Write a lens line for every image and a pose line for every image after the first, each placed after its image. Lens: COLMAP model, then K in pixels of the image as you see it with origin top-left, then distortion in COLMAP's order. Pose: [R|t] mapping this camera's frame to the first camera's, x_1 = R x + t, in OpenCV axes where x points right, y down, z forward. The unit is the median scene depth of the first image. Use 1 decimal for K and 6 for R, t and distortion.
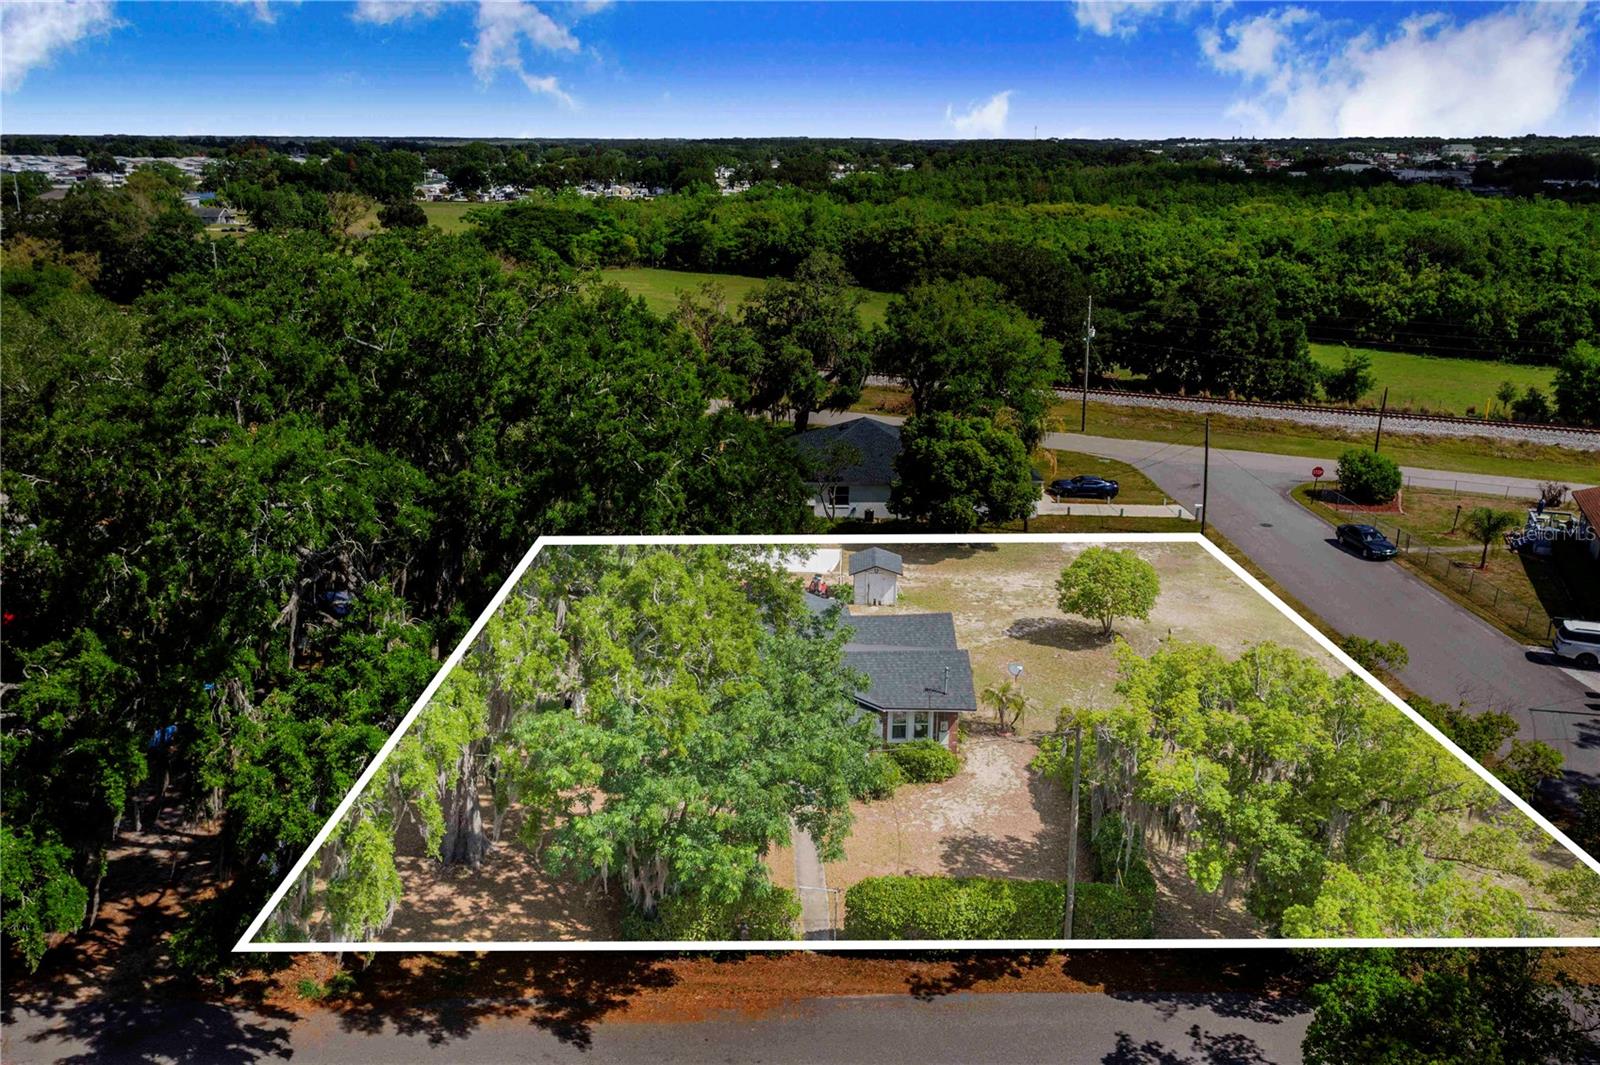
lens RADIAL K [[1288.7, 0, 799.9], [0, 1288.7, 531.4], [0, 0, 1]] dist [0.002171, -0.000731]
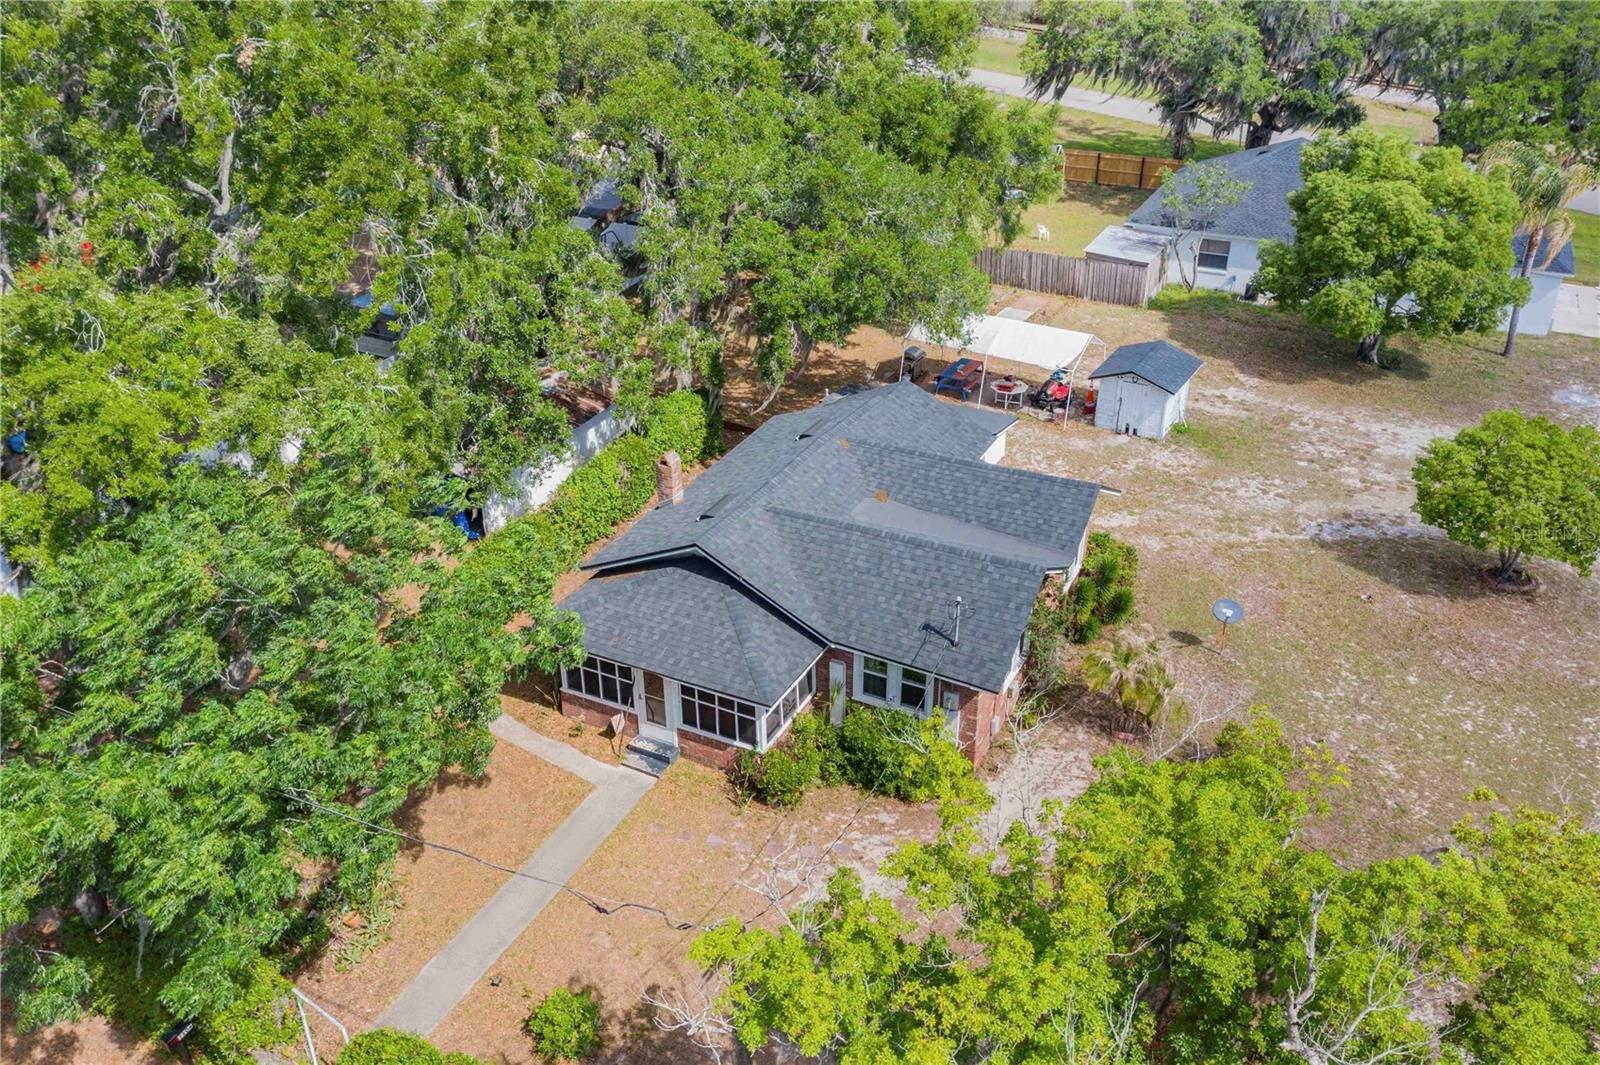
lens RADIAL K [[1288.7, 0, 800.2], [0, 1288.7, 532.2], [0, 0, 1]] dist [0.002171, -0.000731]
pose [[0.874580, 0.232881, -0.425295, 0.213454], [-0.140512, 0.961201, 0.237381, -0.023770], [0.464076, -0.147850, 0.873369, 0.425647]]
